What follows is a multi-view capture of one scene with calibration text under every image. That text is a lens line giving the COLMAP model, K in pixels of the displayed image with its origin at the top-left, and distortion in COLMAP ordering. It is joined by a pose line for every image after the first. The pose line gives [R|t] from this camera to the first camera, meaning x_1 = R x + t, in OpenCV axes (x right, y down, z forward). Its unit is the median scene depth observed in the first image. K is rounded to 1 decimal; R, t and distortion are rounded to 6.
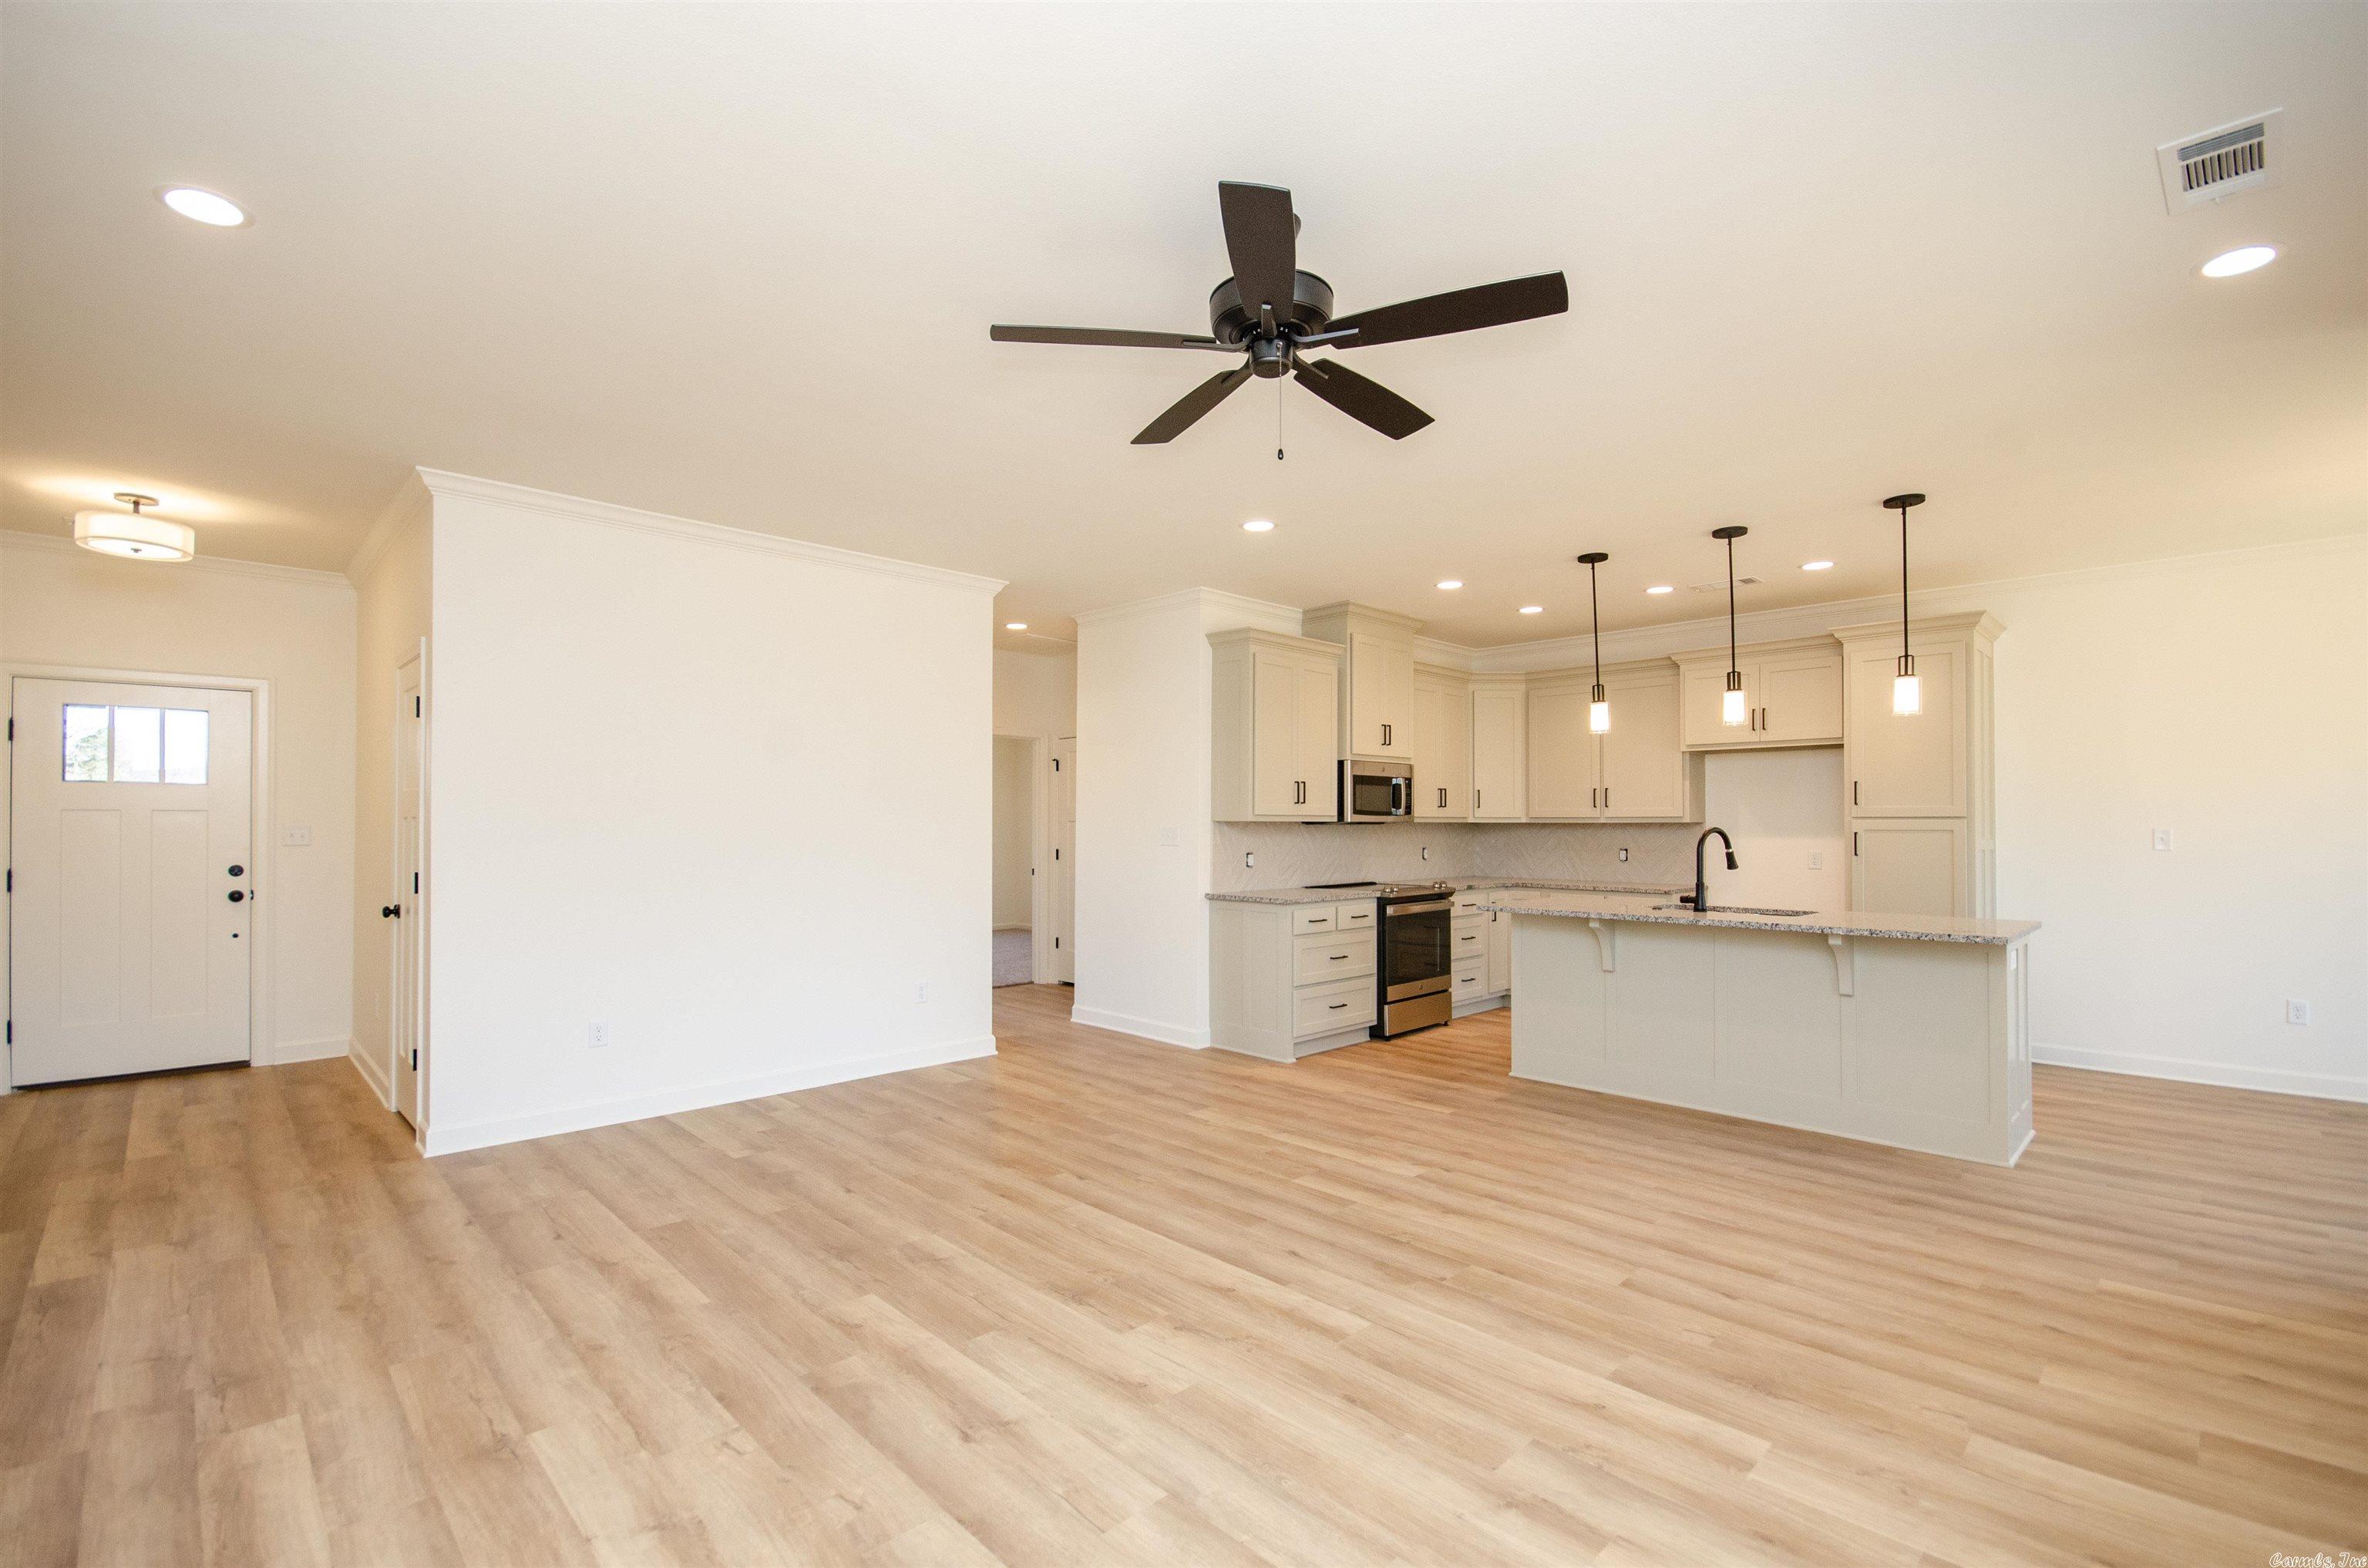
lens RADIAL K [[1035.1, 0, 1163.4], [0, 1035.1, 816.9], [0, 0, 1]] dist [0.005027, -0.007735]
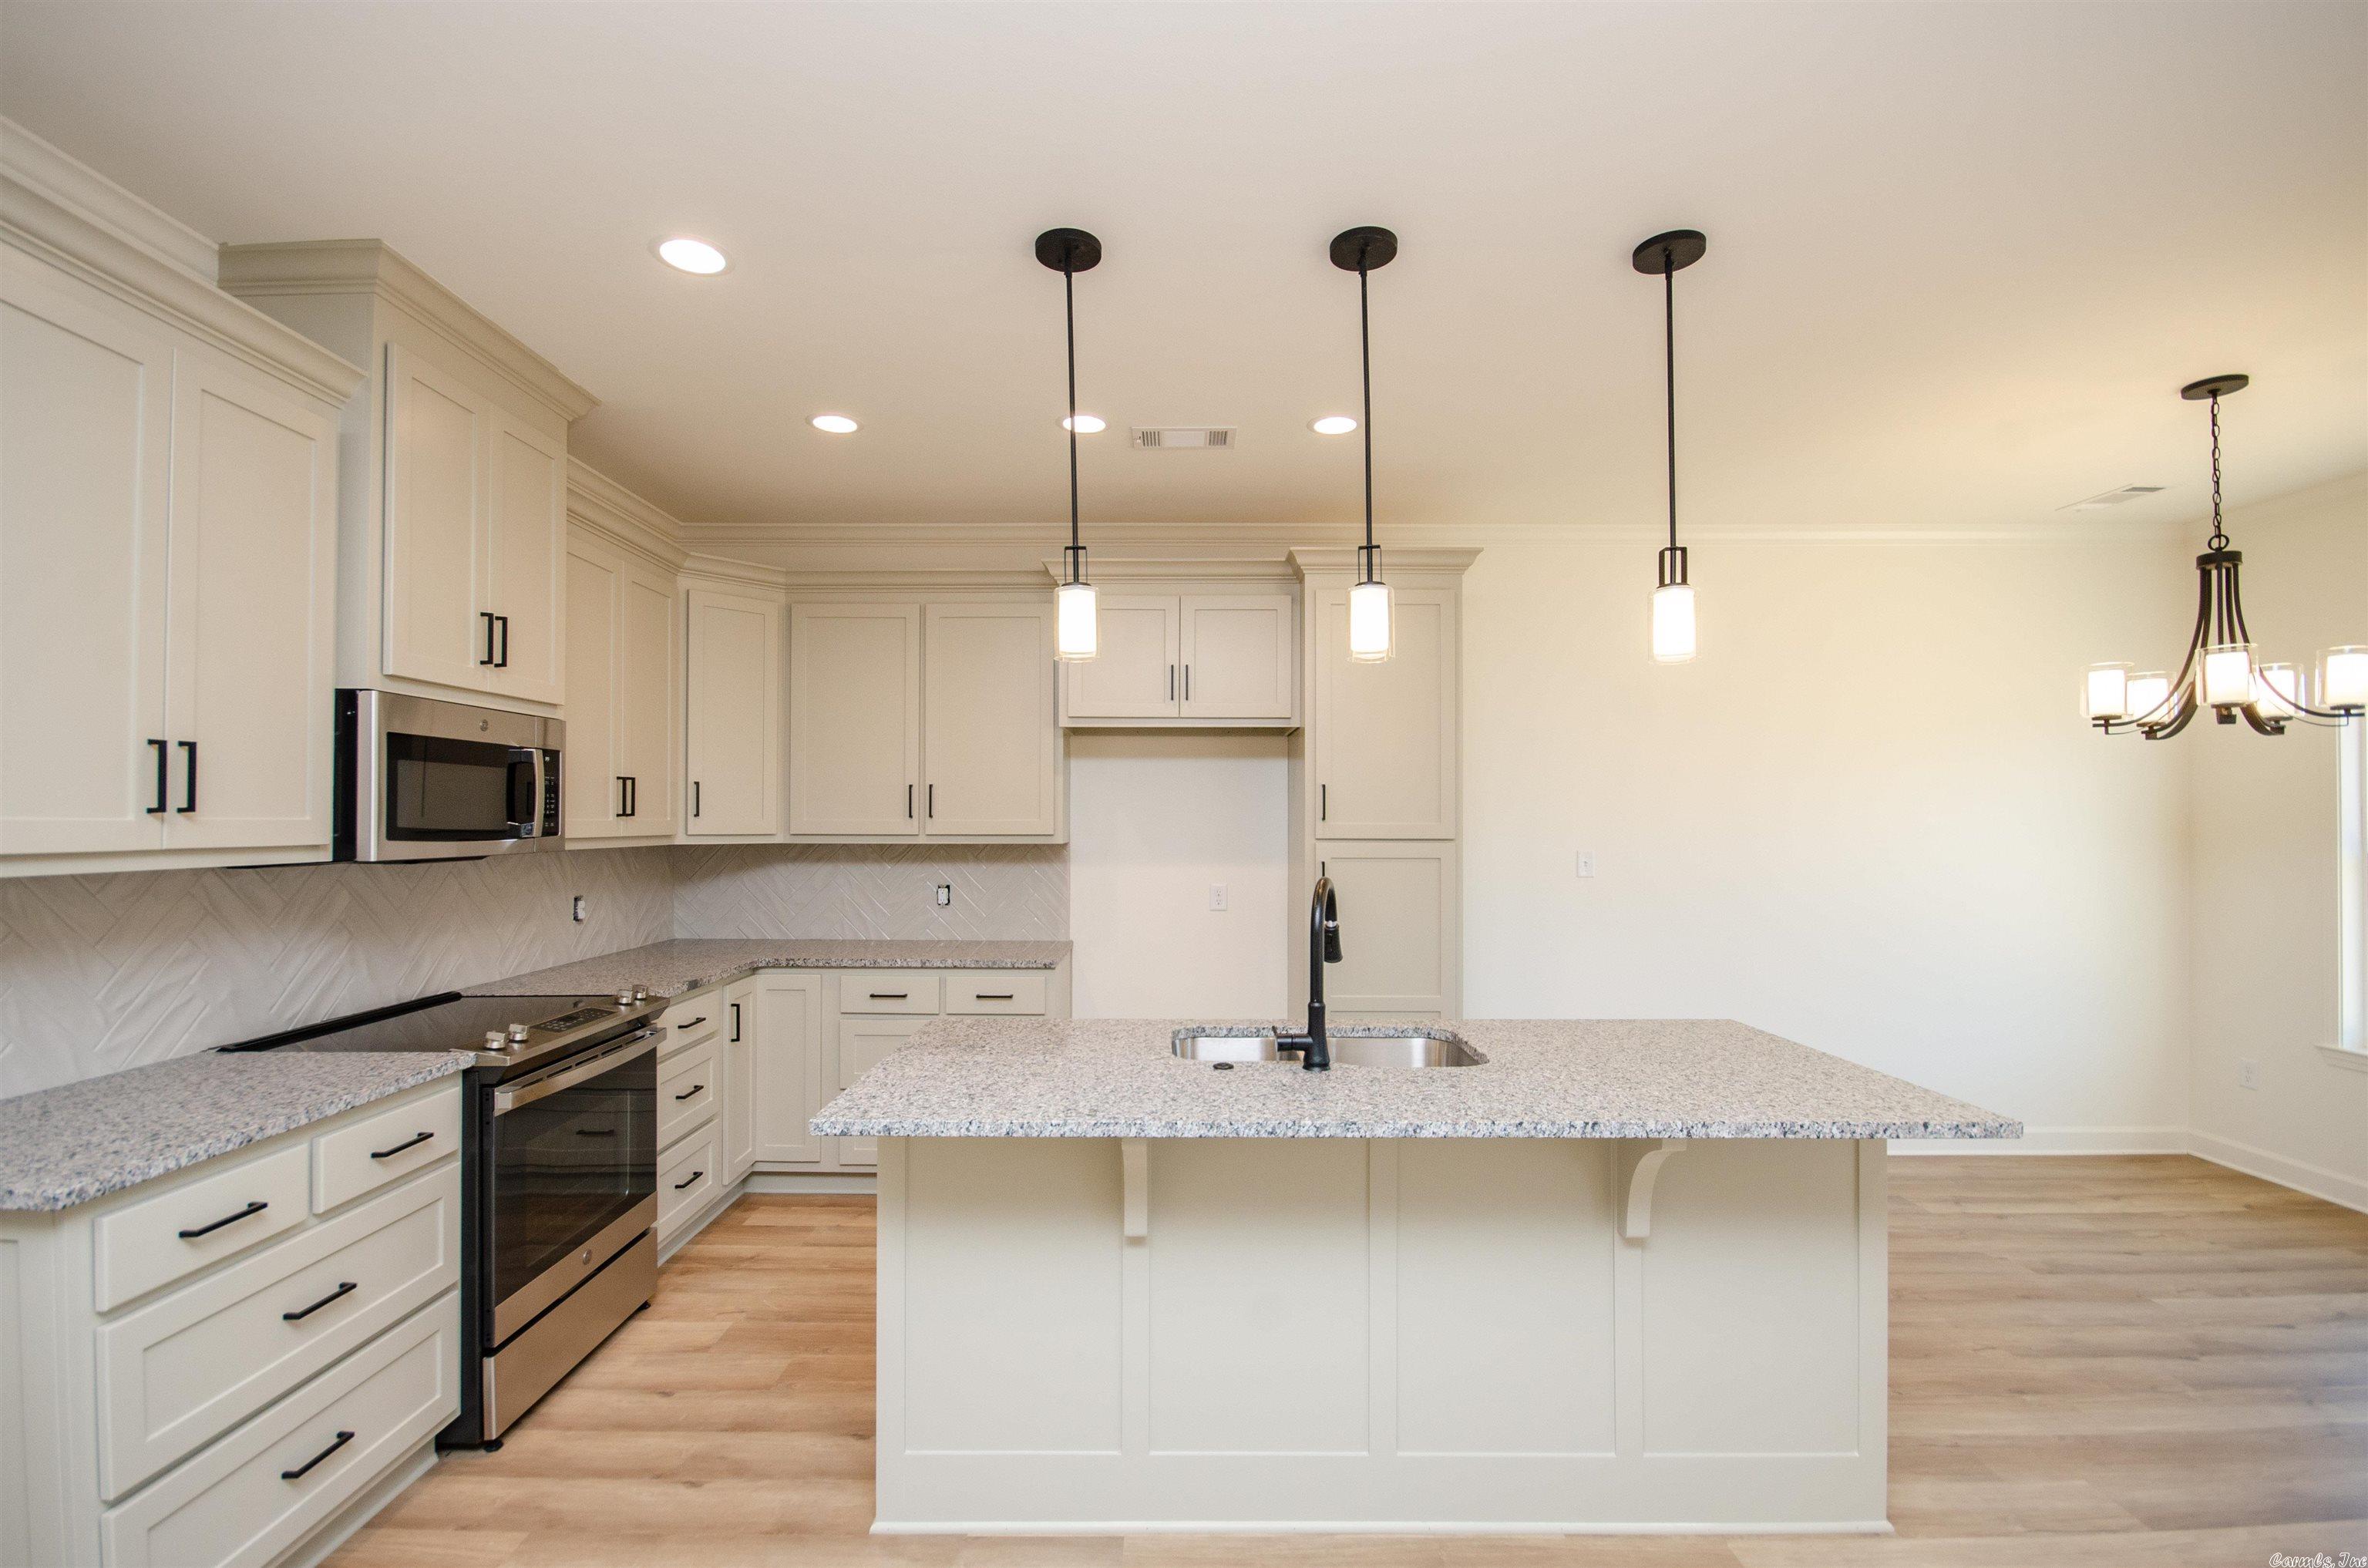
lens RADIAL K [[1035.1, 0, 1165.2], [0, 1035.1, 812.9], [0, 0, 1]] dist [0.005027, -0.007735]
pose [[0.698234, 0.005304, 0.715850, 0.127479], [-0.007282, 0.999973, -0.000306, -0.015636], [-0.715833, -0.004999, 0.698254, 0.617863]]
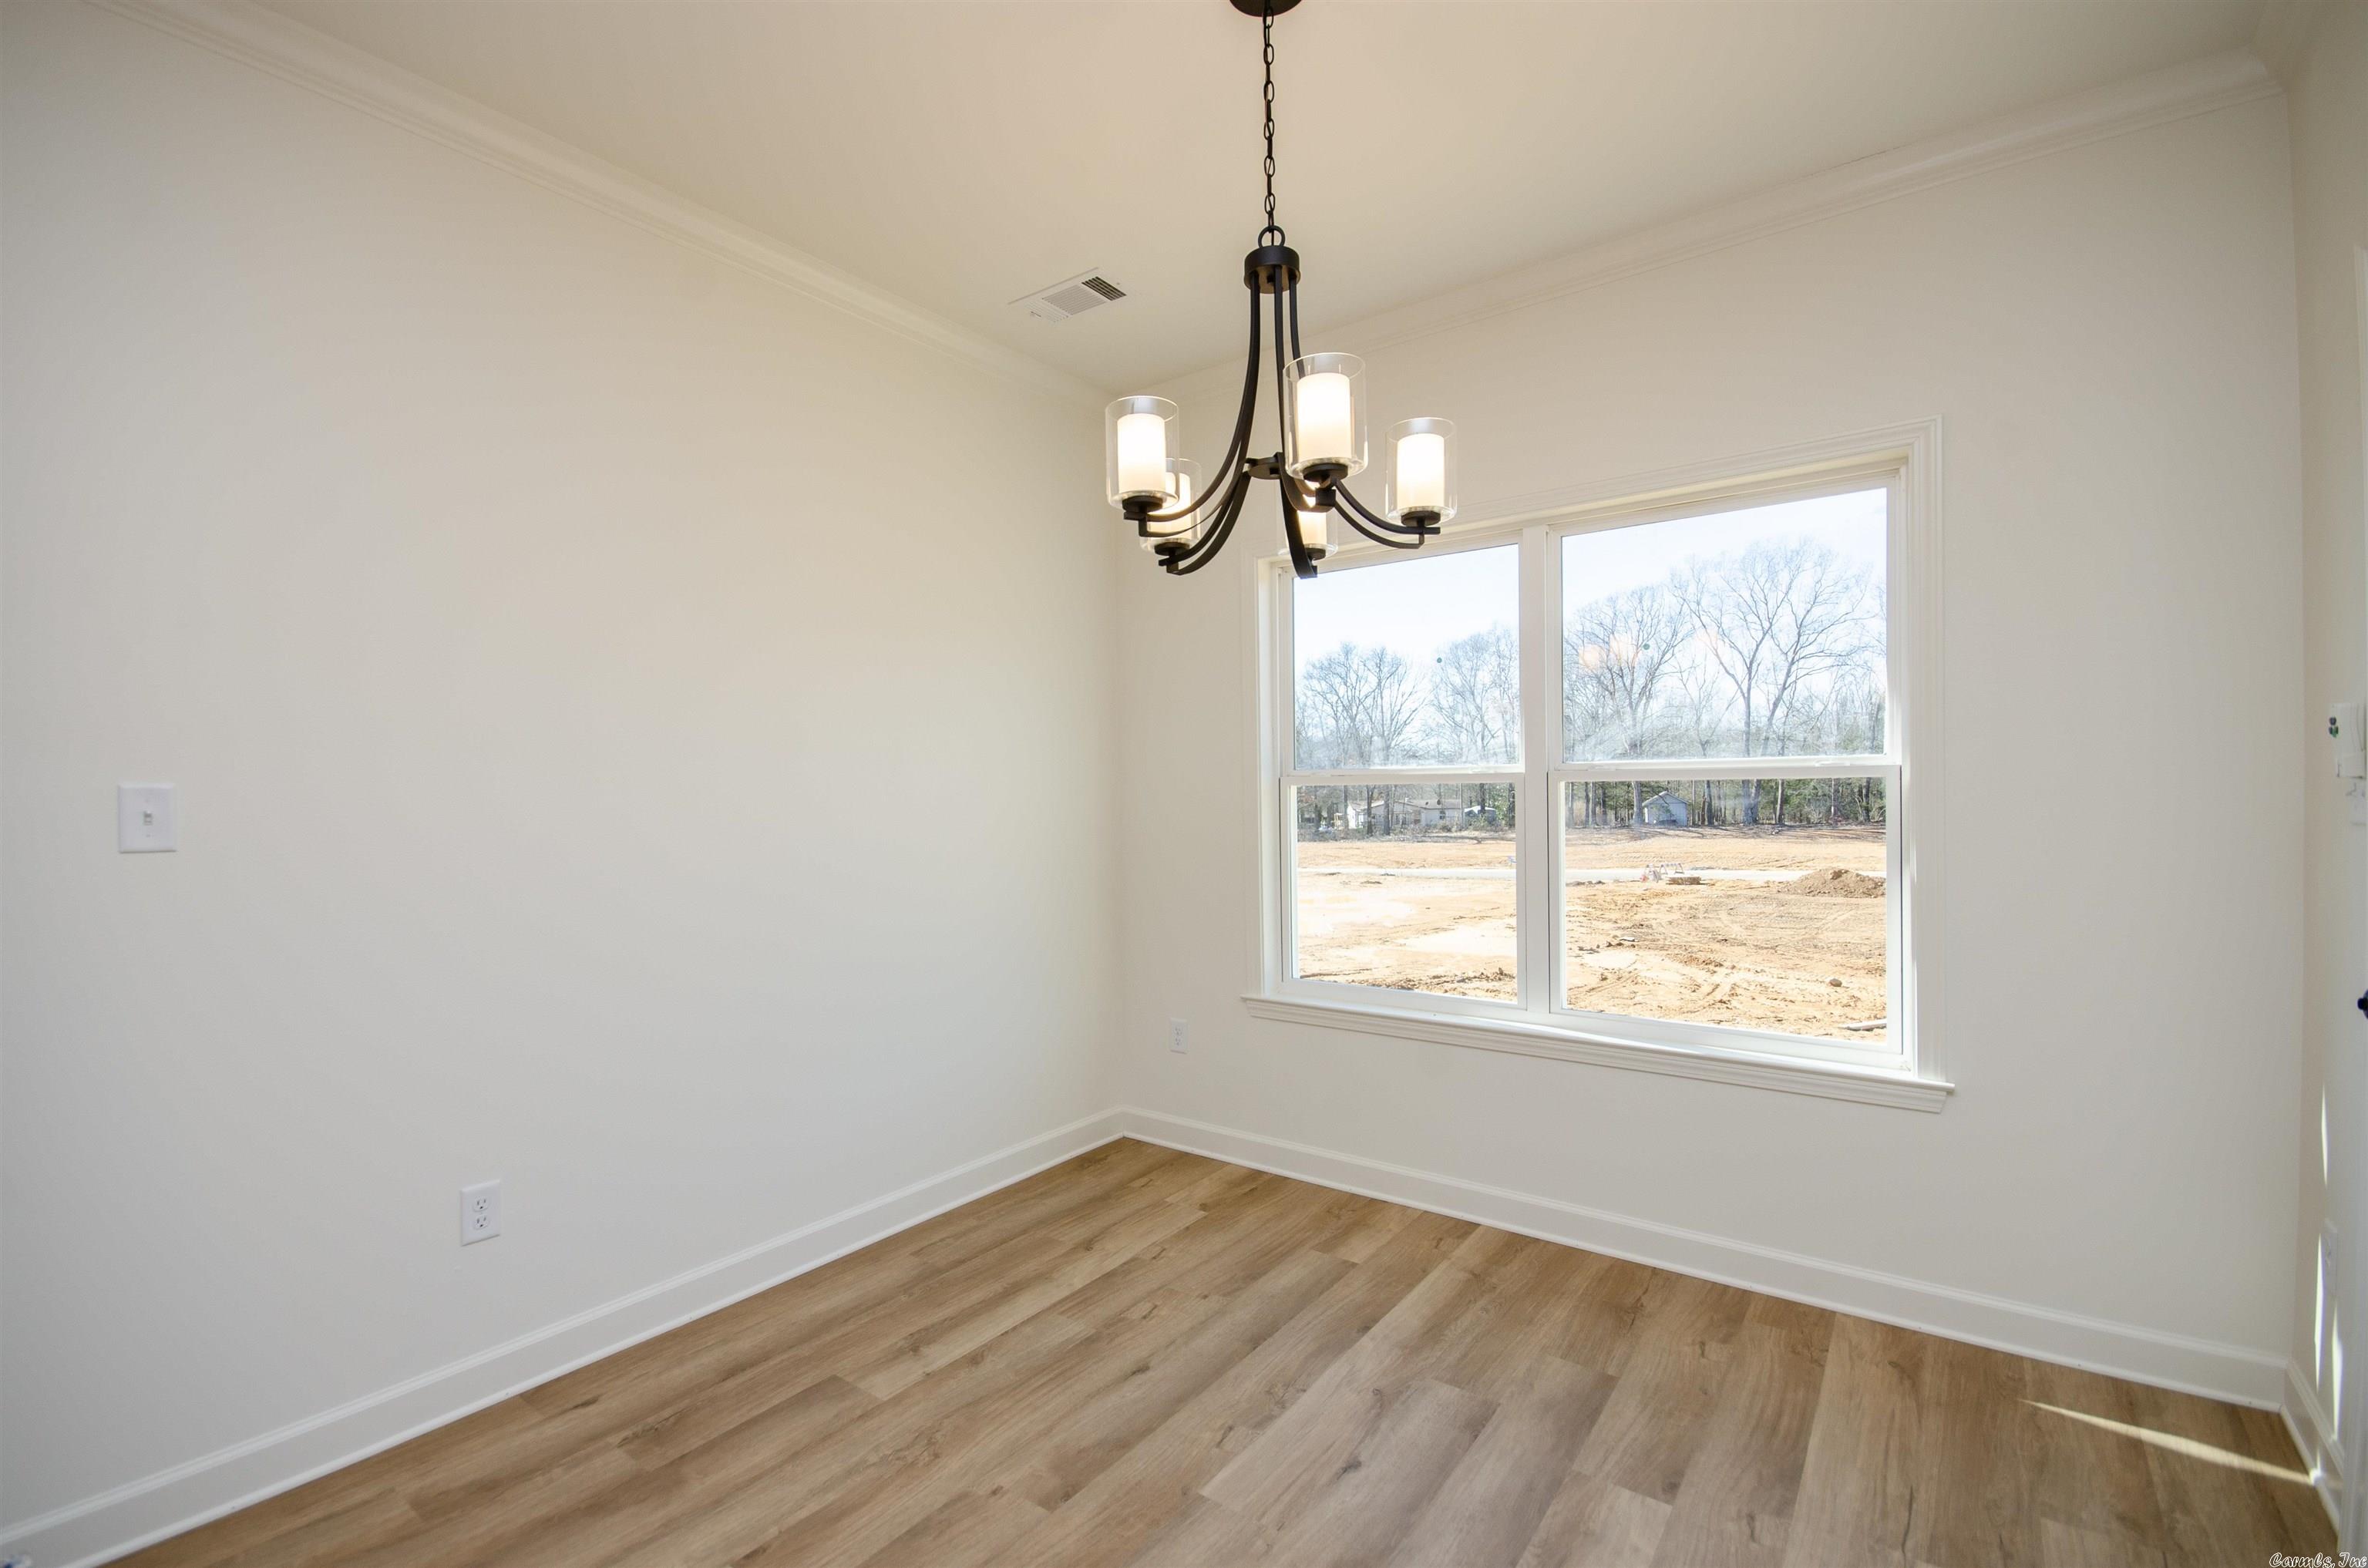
lens RADIAL K [[1035.1, 0, 1167.3], [0, 1035.1, 797.4], [0, 0, 1]] dist [0.005027, -0.007735]
pose [[-0.160188, 0.000546, 0.987086, 0.547884], [0.006579, 0.999978, 0.000514, 0.015234], [-0.987065, 0.006577, -0.160188, 0.683387]]
